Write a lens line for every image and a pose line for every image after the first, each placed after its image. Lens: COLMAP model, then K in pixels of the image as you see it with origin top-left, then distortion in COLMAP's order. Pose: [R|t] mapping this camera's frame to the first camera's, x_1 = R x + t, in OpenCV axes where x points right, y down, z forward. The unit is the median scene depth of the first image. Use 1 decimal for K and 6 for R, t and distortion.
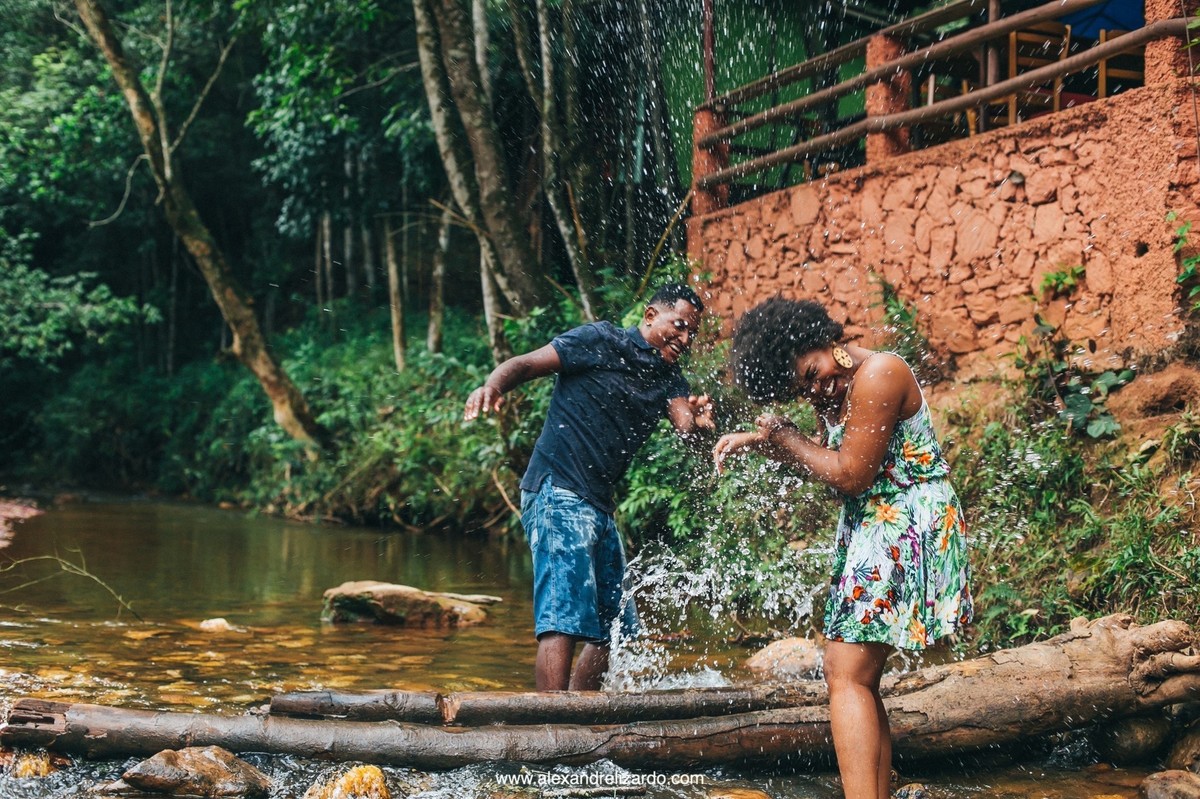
lens RADIAL K [[1763.9, 0, 602.7], [0, 1763.9, 400.6], [0, 0, 1]] dist [-0.135129, 0.143162]
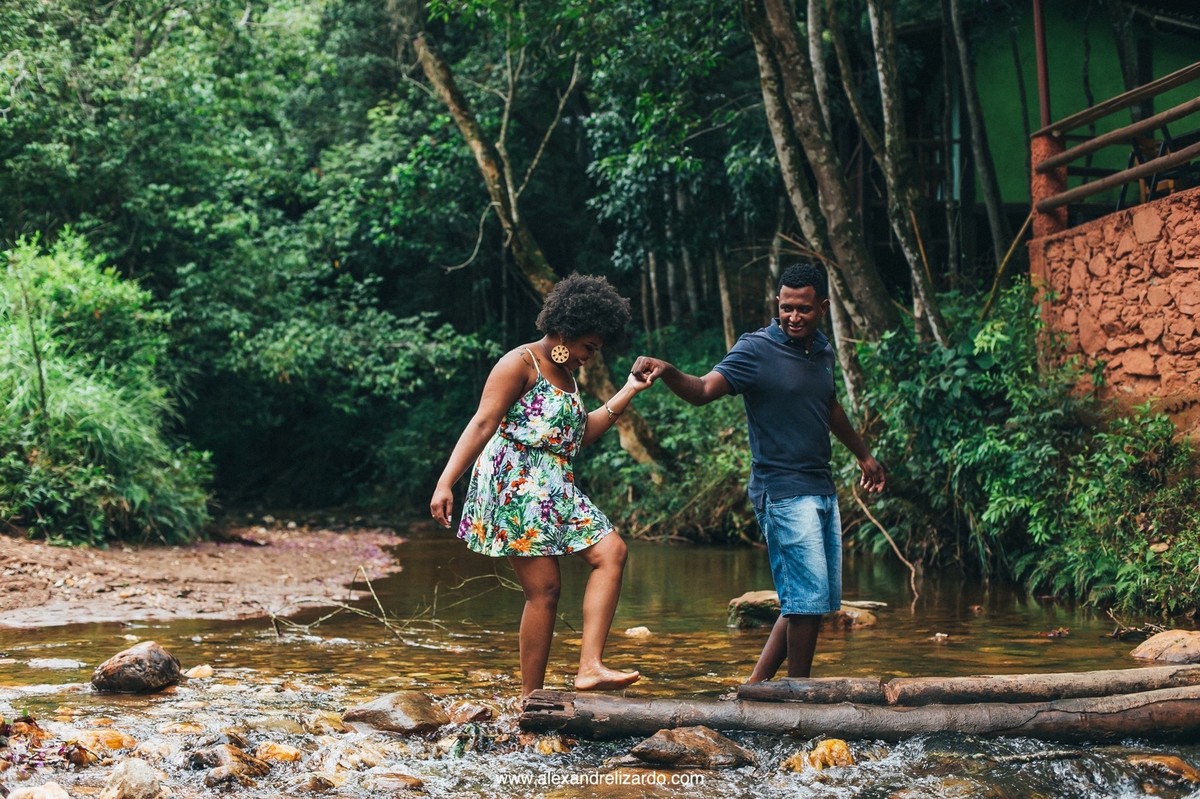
lens RADIAL K [[1763.9, 0, 602.7], [0, 1763.9, 400.6], [0, 0, 1]] dist [-0.135129, 0.143162]
pose [[0.984559, -0.039339, -0.170574, -0.026766], [0.037552, 0.999201, -0.013691, -0.003140], [0.170976, 0.007074, 0.985250, -0.065877]]
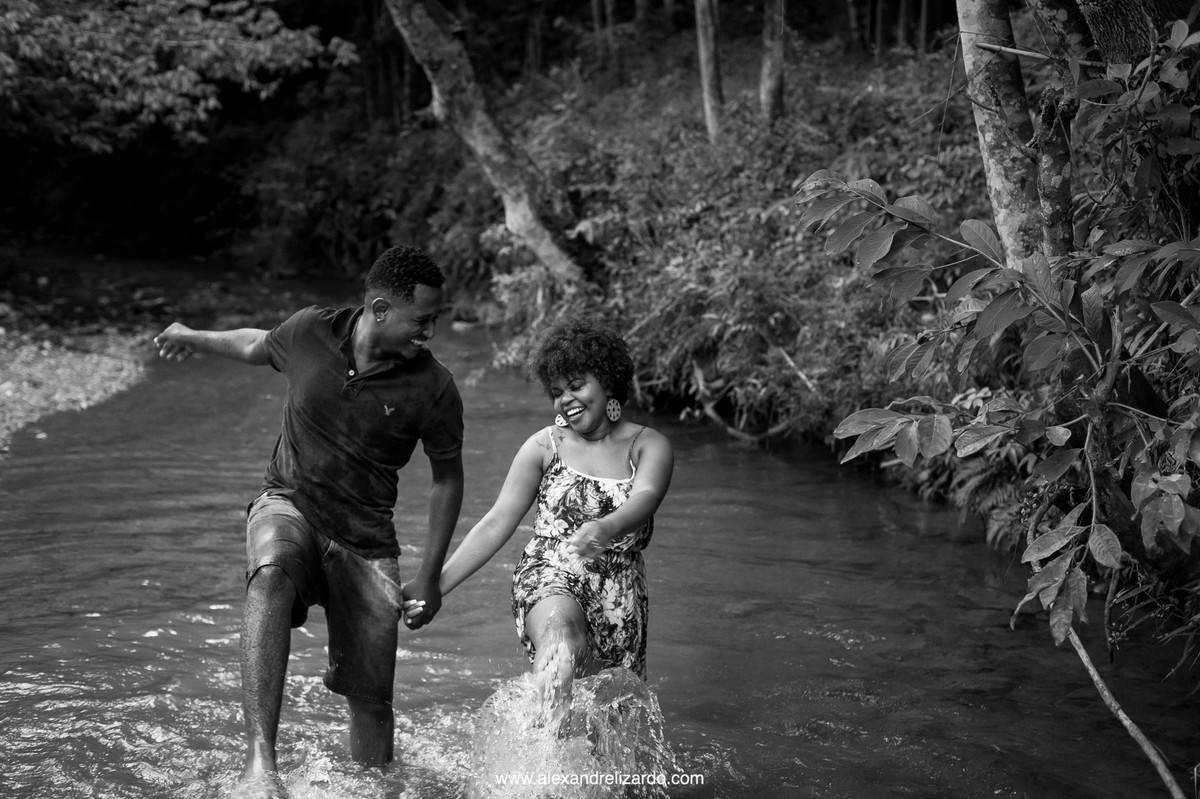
lens RADIAL K [[1760.9, 0, 601.0], [0, 1760.9, 402.7], [0, 0, 1]] dist [-0.134064, 0.148989]
pose [[0.985082, 0.013183, -0.171581, -0.082213], [0.013345, 0.988207, 0.152544, -0.034041], [0.171568, -0.152558, 0.973288, 0.667971]]
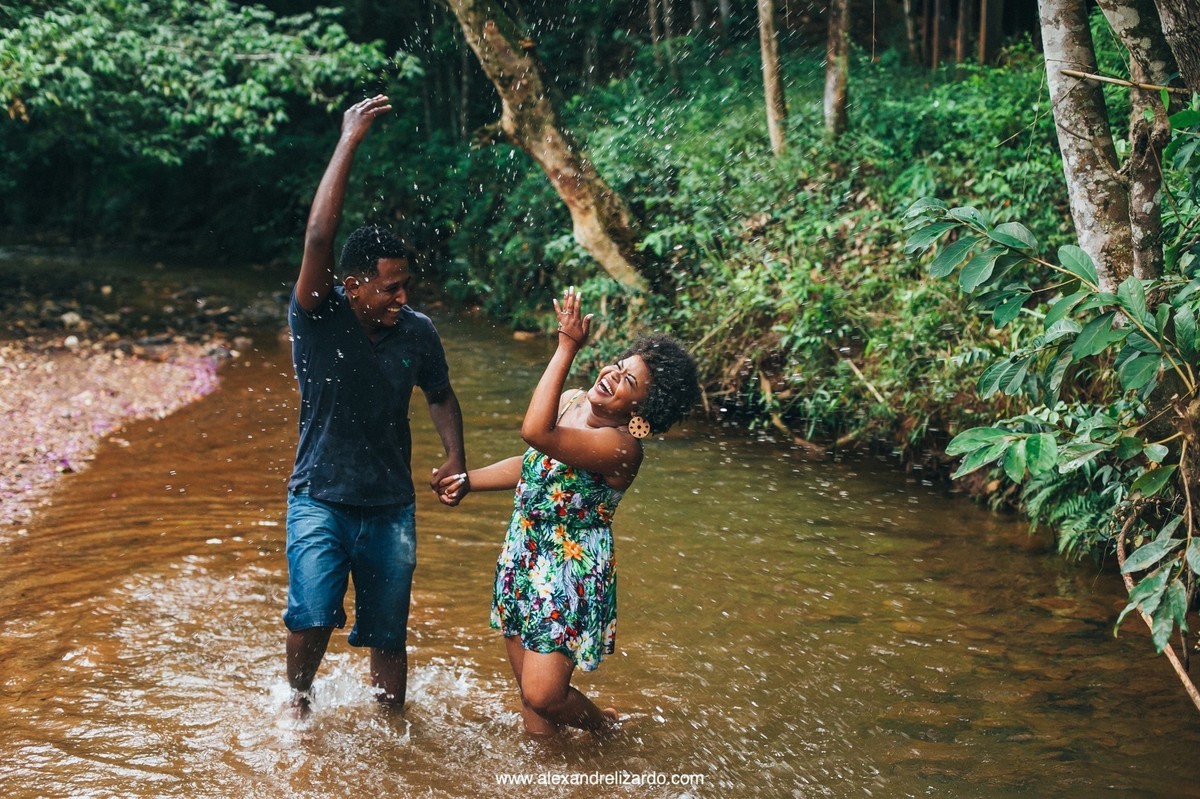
lens RADIAL K [[1758.8, 0, 601.3], [0, 1758.8, 403.5], [0, 0, 1]] dist [-0.131169, 0.123556]
pose [[0.980292, 0.014661, -0.197010, -0.091185], [0.015138, 0.988736, 0.148905, -0.037970], [0.196974, -0.148953, 0.969027, 0.652932]]
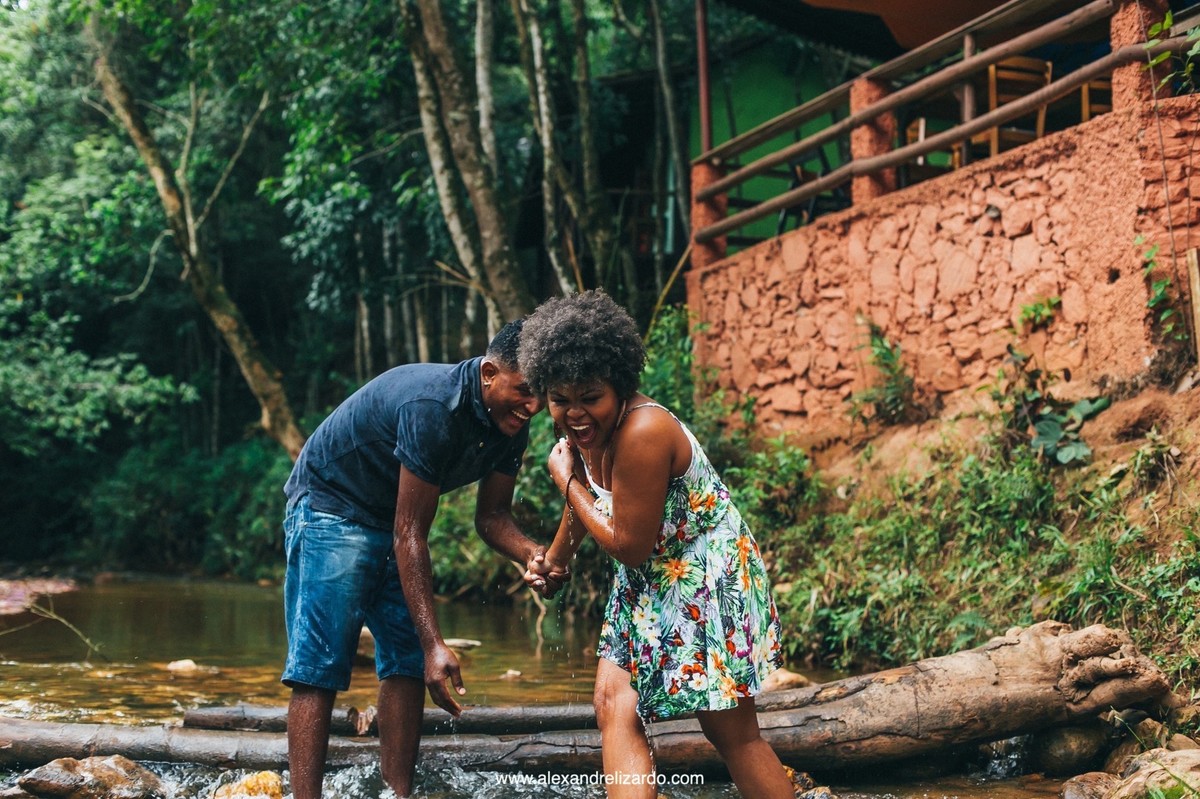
lens RADIAL K [[1766.9, 0, 600.0], [0, 1766.9, 399.5], [0, 0, 1]] dist [-0.137400, 0.137688]
pose [[0.999080, -0.020264, -0.037800, 0.033850], [0.018370, 0.998590, -0.049801, 0.017206], [0.038756, 0.049061, 0.998044, 0.000886]]
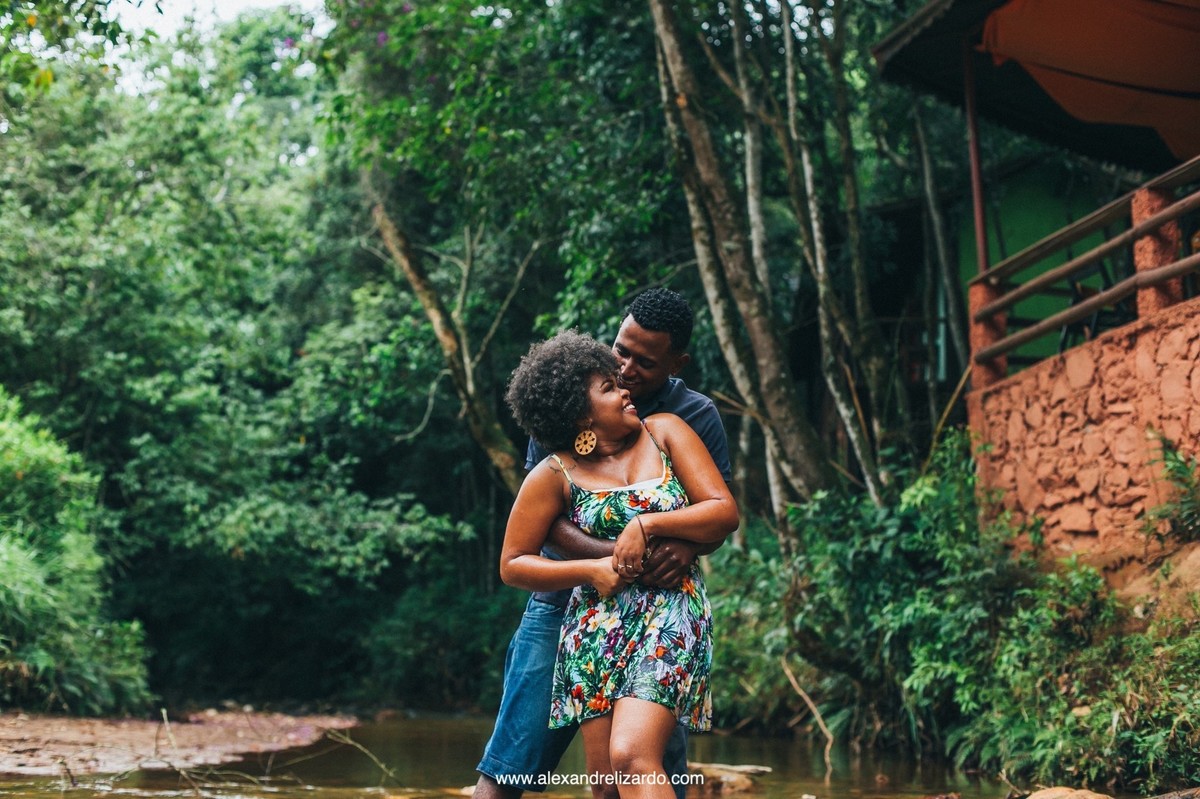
lens RADIAL K [[1766.9, 0, 600.0], [0, 1766.9, 399.5], [0, 0, 1]] dist [-0.137400, 0.137688]
pose [[0.981437, -0.051159, -0.184836, 0.026789], [0.026919, 0.990971, -0.131349, 0.022833], [0.189887, 0.123935, 0.973952, 0.002175]]
